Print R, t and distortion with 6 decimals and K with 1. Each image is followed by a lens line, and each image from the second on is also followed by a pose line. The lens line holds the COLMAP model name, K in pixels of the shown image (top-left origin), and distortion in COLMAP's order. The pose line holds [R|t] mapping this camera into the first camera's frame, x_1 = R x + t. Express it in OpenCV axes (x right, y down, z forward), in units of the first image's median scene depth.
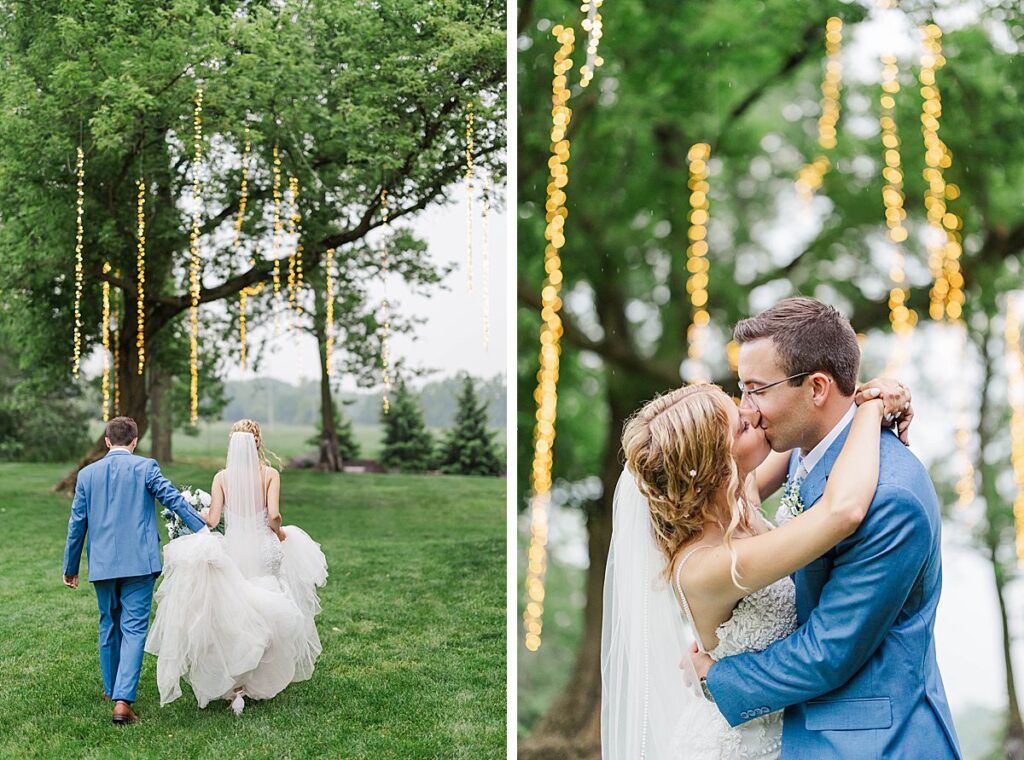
lens RADIAL K [[1565.7, 0, 511.5], [0, 1565.7, 381.4], [0, 0, 1]] dist [0.016657, 0.000000]
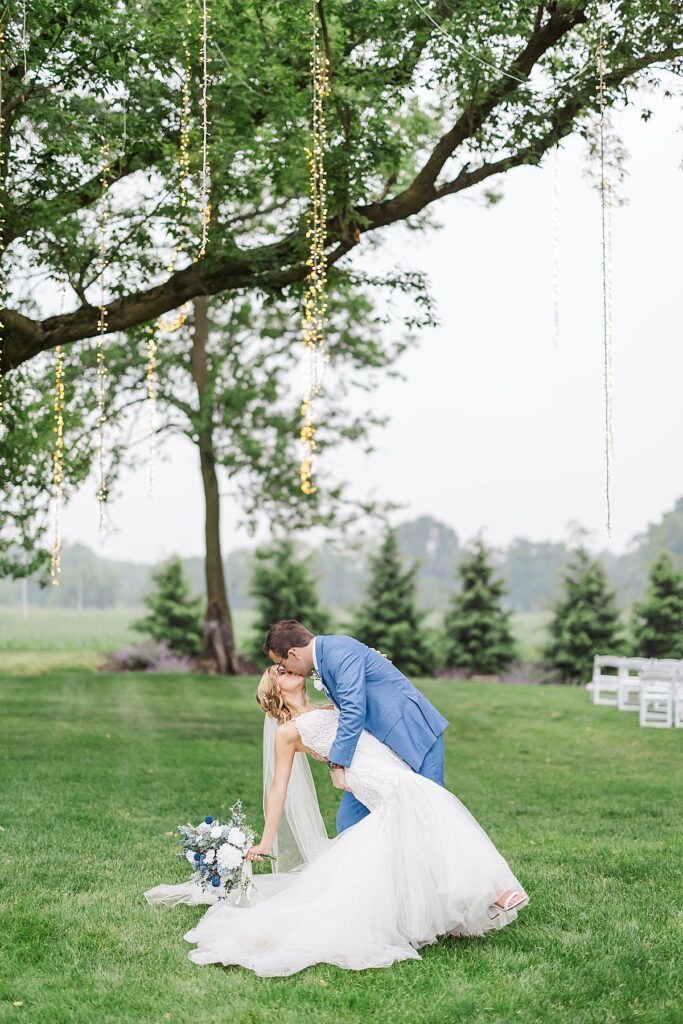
lens RADIAL K [[1382.5, 0, 342.2], [0, 1382.5, 510.5], [0, 0, 1]] dist [0.037795, 0.000000]
pose [[0.981538, 0.010951, 0.190951, -0.167797], [-0.000278, 0.998440, -0.055828, 0.024521], [-0.191265, 0.054744, 0.980011, 0.468873]]
